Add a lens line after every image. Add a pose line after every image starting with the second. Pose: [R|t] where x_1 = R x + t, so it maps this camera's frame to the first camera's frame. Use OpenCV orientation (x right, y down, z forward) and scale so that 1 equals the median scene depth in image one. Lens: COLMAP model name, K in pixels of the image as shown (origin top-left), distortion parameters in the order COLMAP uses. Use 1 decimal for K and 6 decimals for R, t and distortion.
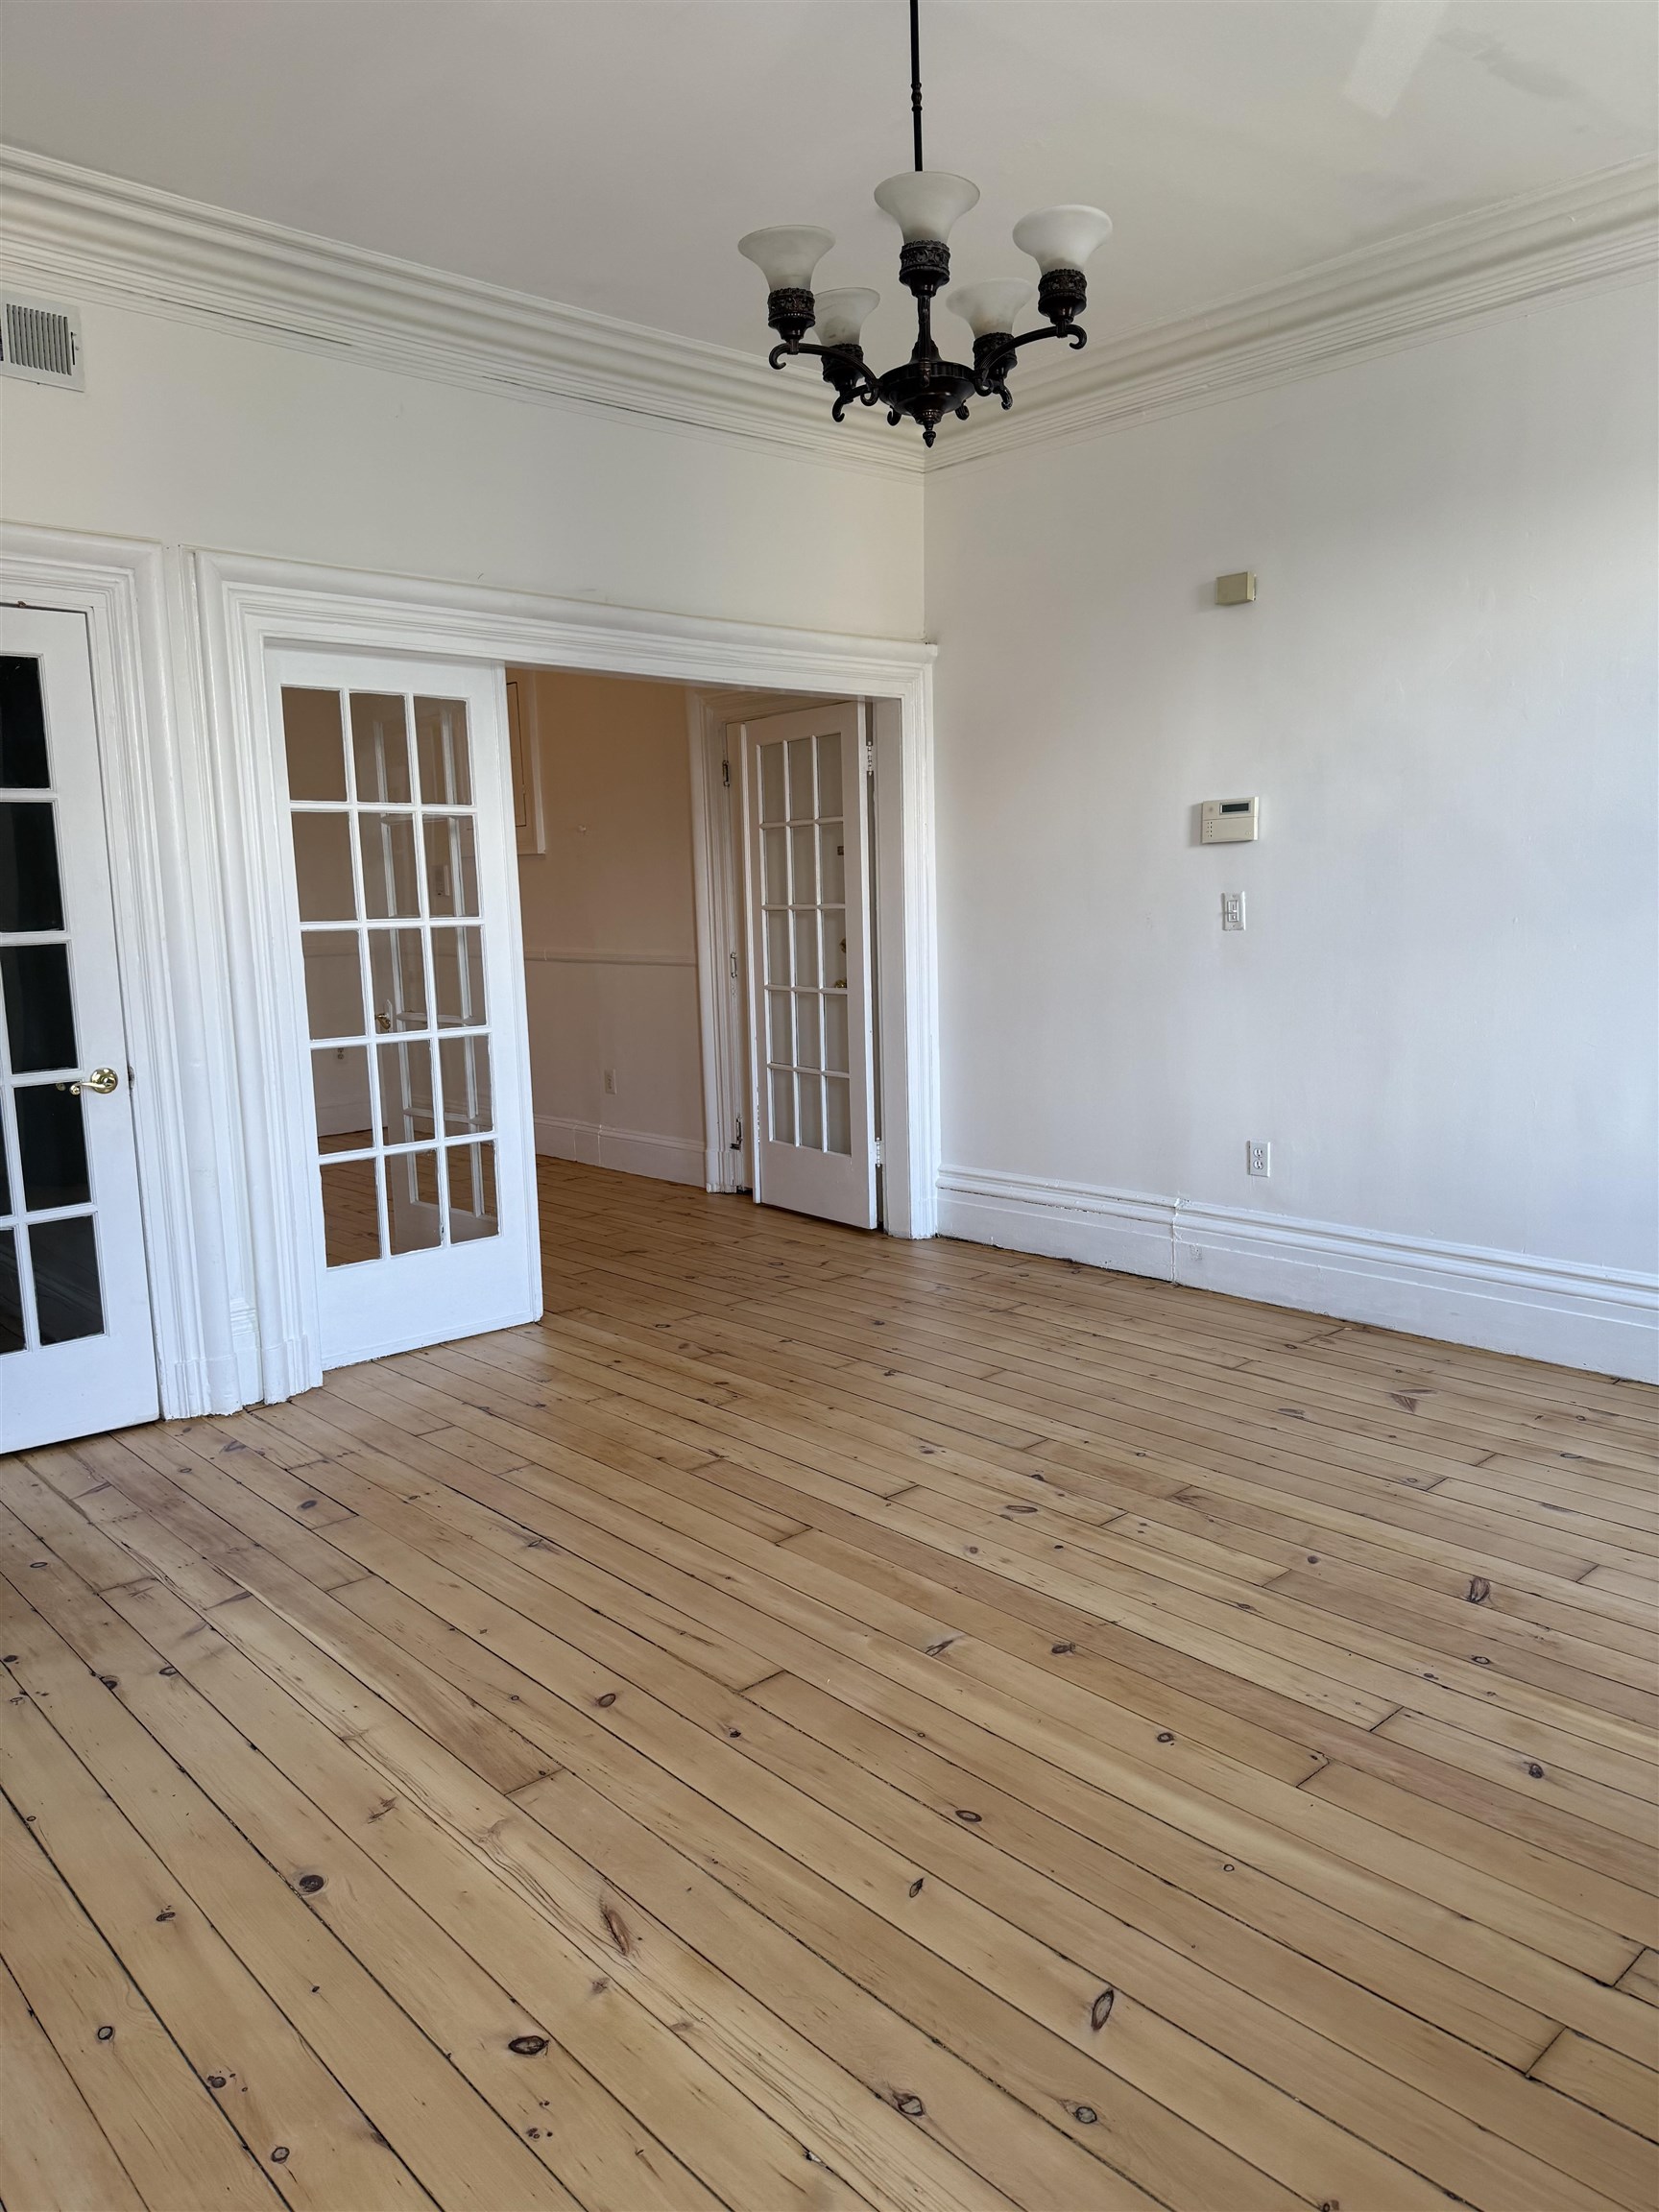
lens RADIAL K [[1554.6, 0, 816.7], [0, 1554.6, 1105.3], [0, 0, 1]] dist [0.108447, -0.142078]
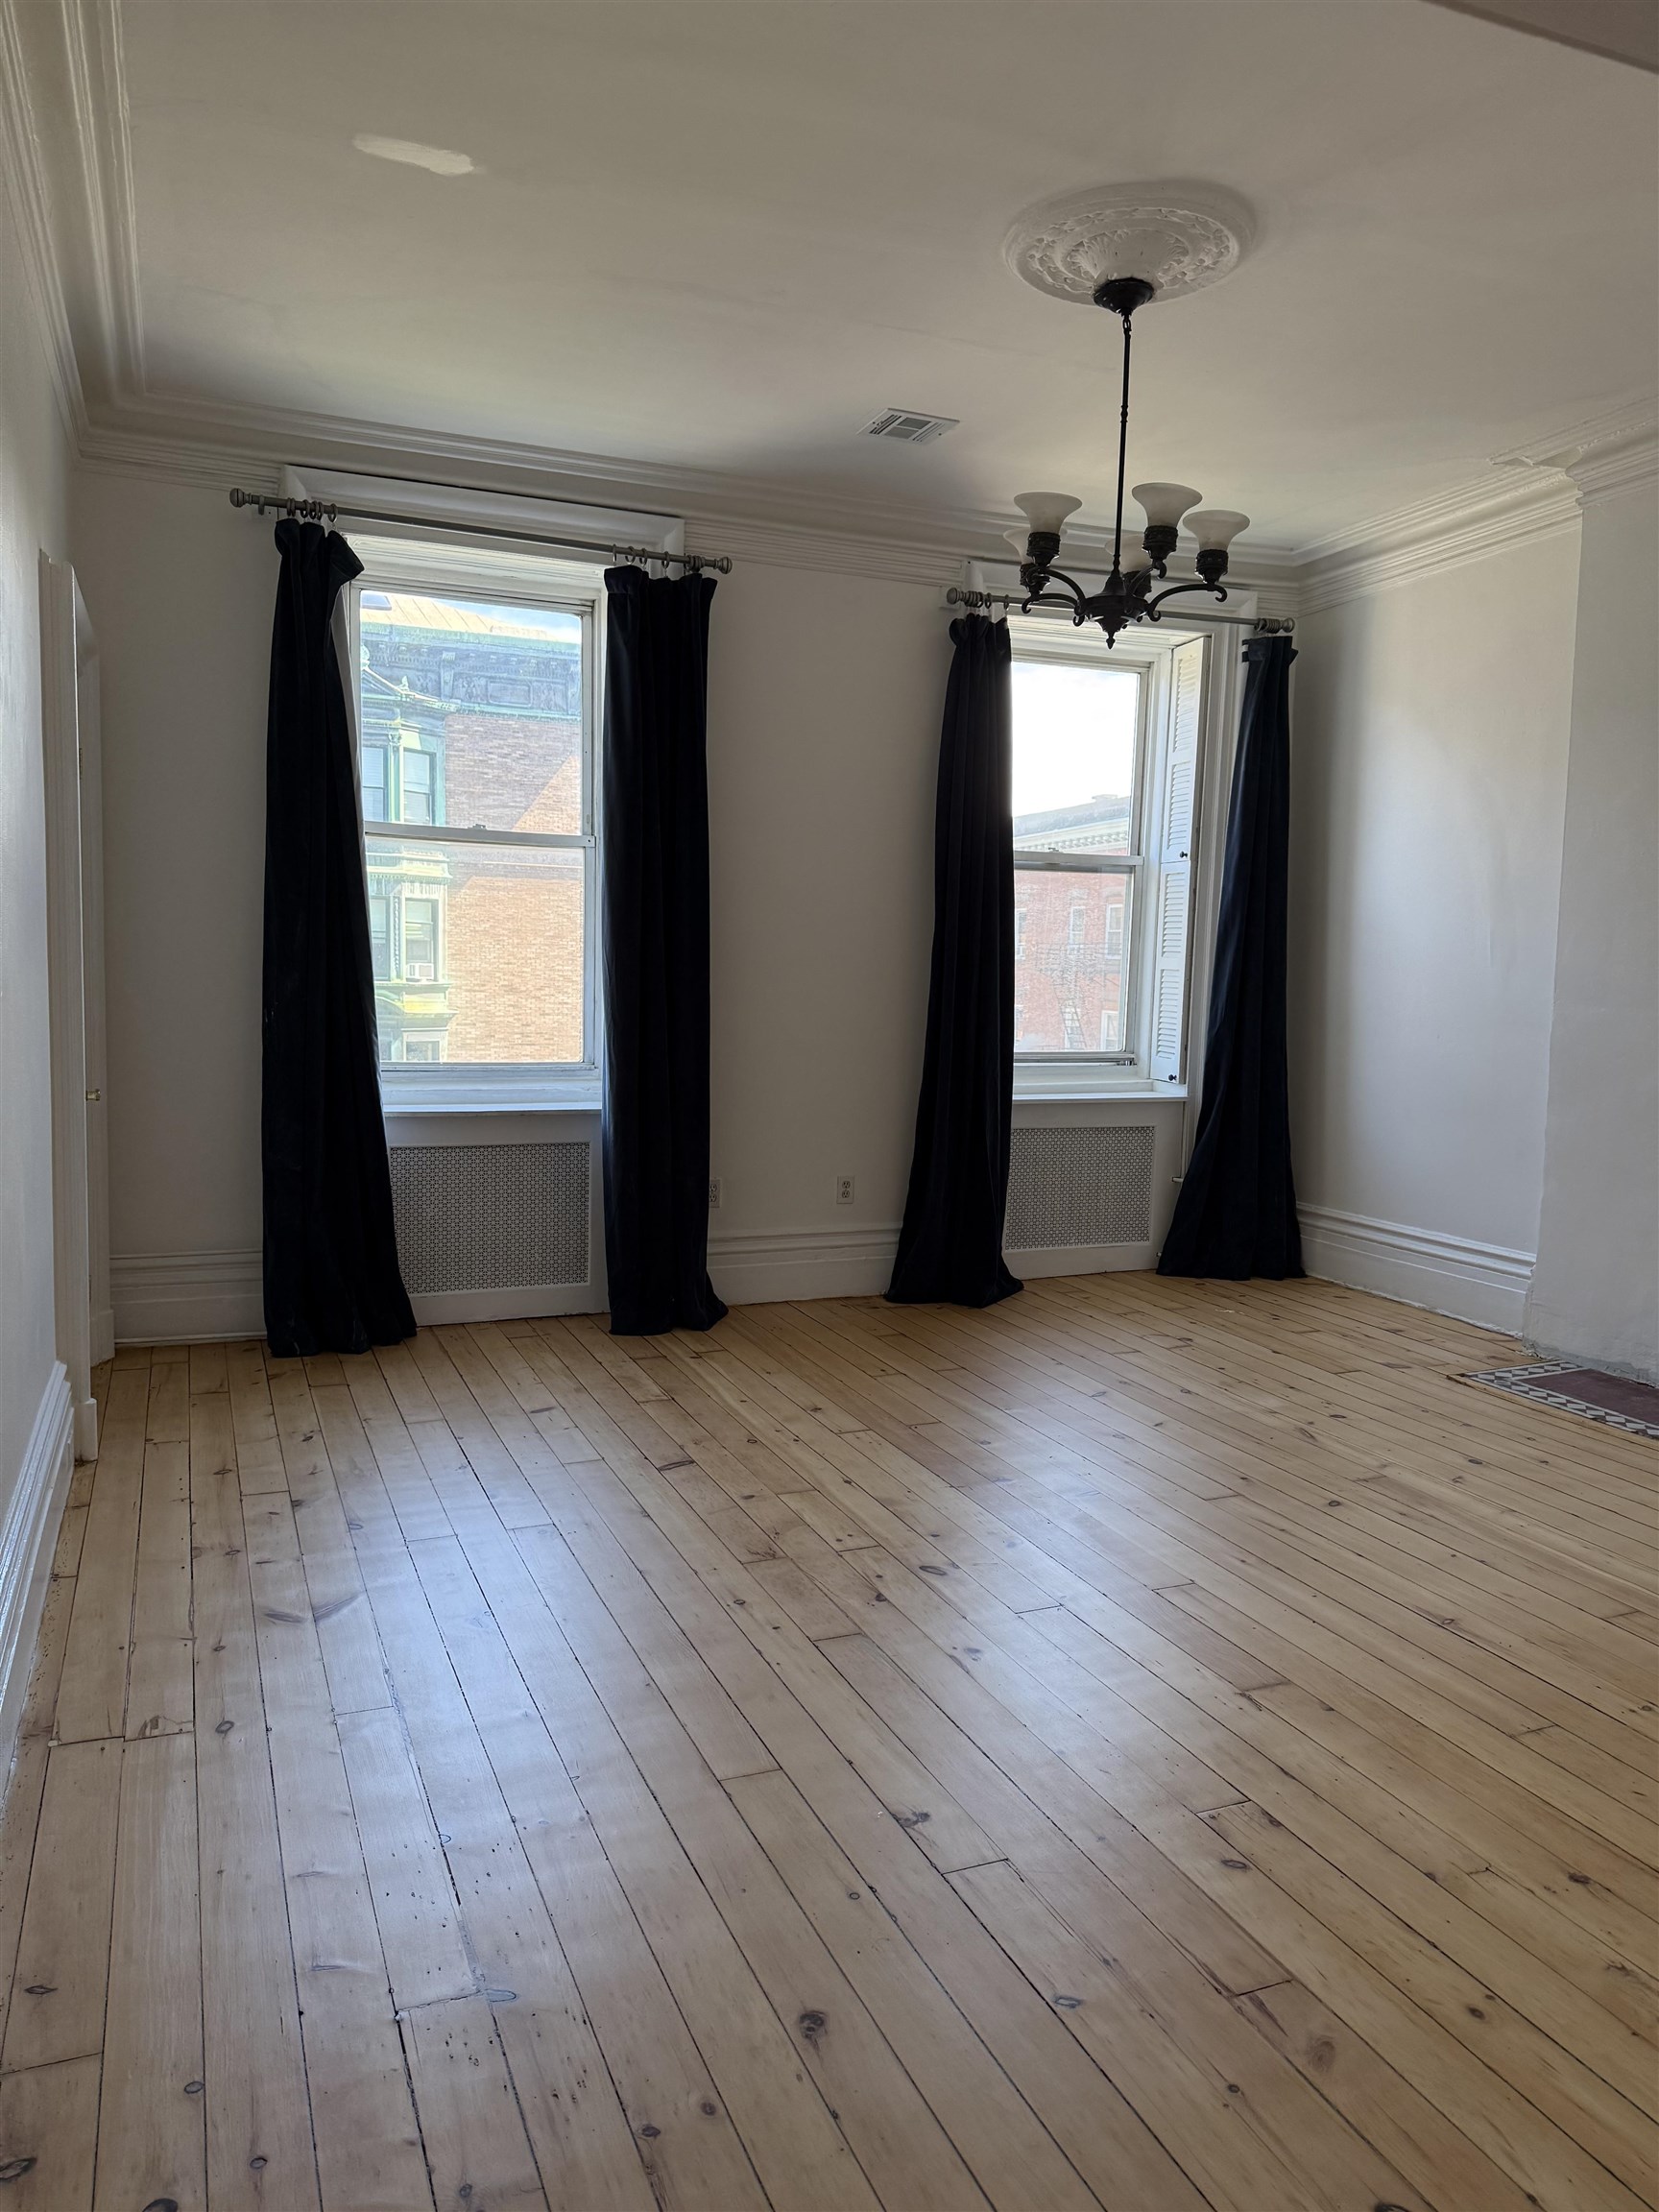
lens RADIAL K [[1554.6, 0, 816.7], [0, 1554.6, 1105.3], [0, 0, 1]] dist [0.108447, -0.142078]
pose [[-0.940799, -0.024892, 0.338049, -0.134319], [0.050006, 0.976195, 0.211051, -0.253862], [-0.335255, 0.215461, -0.917159, 1.948469]]
